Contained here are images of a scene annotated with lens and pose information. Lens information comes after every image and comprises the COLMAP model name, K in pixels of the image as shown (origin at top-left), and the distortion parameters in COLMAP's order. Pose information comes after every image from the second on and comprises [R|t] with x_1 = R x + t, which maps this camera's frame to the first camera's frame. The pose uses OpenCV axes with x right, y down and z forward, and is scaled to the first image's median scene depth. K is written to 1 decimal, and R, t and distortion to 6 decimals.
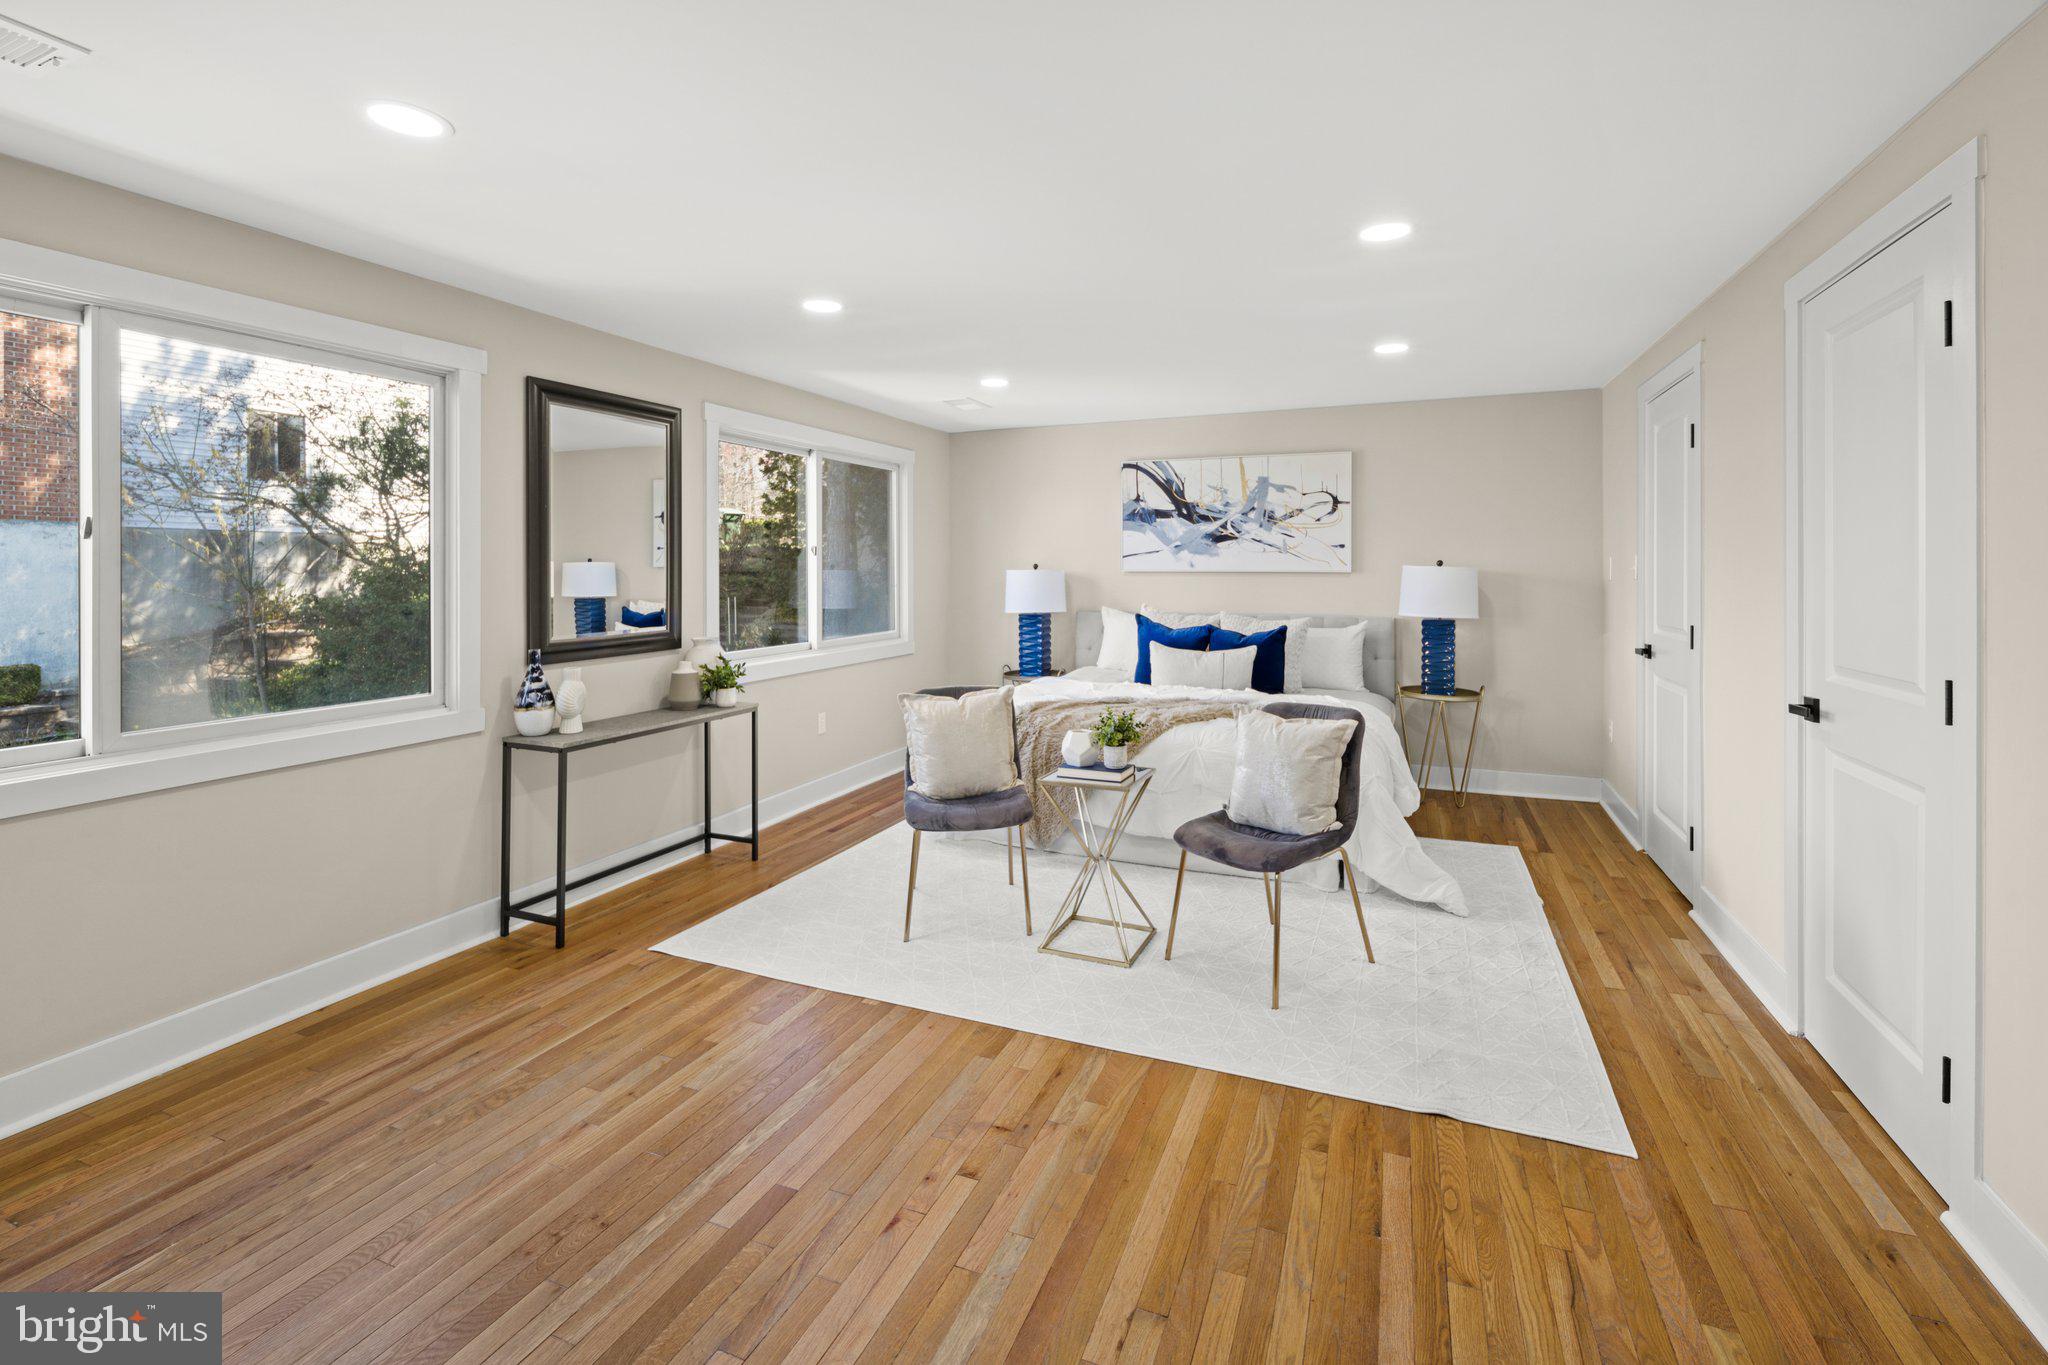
lens RADIAL K [[896.8, 0, 1033.2], [0, 896.8, 558.5], [0, 0, 1]] dist [0.001563, -0.000333]
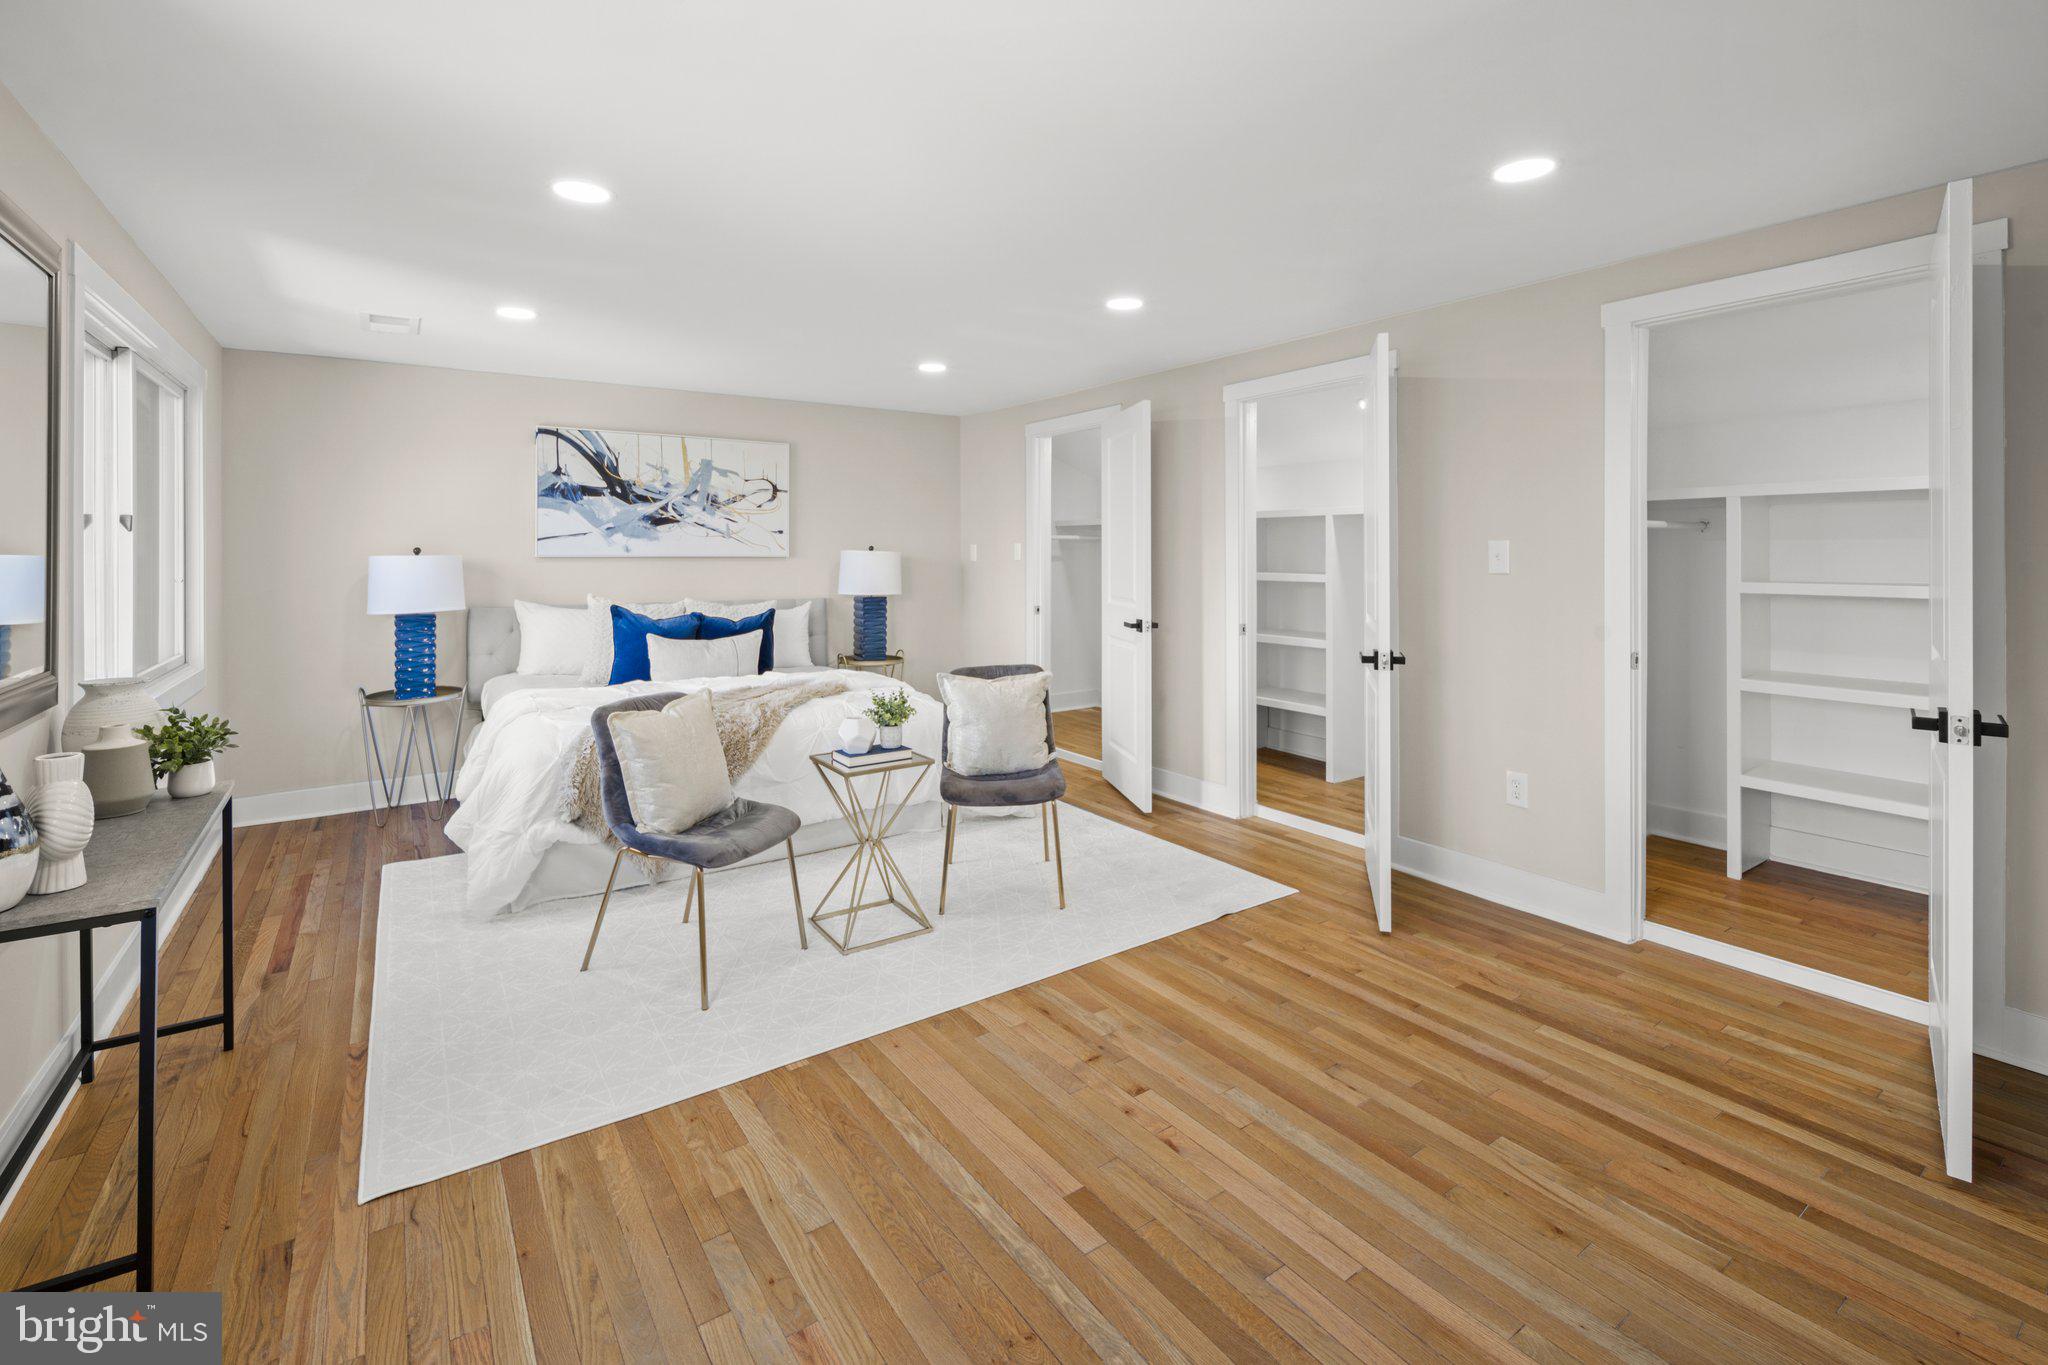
lens RADIAL K [[905.0, 0, 1025.0], [0, 905.0, 516.3], [0, 0, 1]] dist [0.009572, -0.004960]
pose [[0.543431, 0.035049, 0.838722, -0.528099], [-0.004893, 0.999243, -0.038587, 0.010033], [-0.839440, 0.016865, 0.543191, 0.236016]]
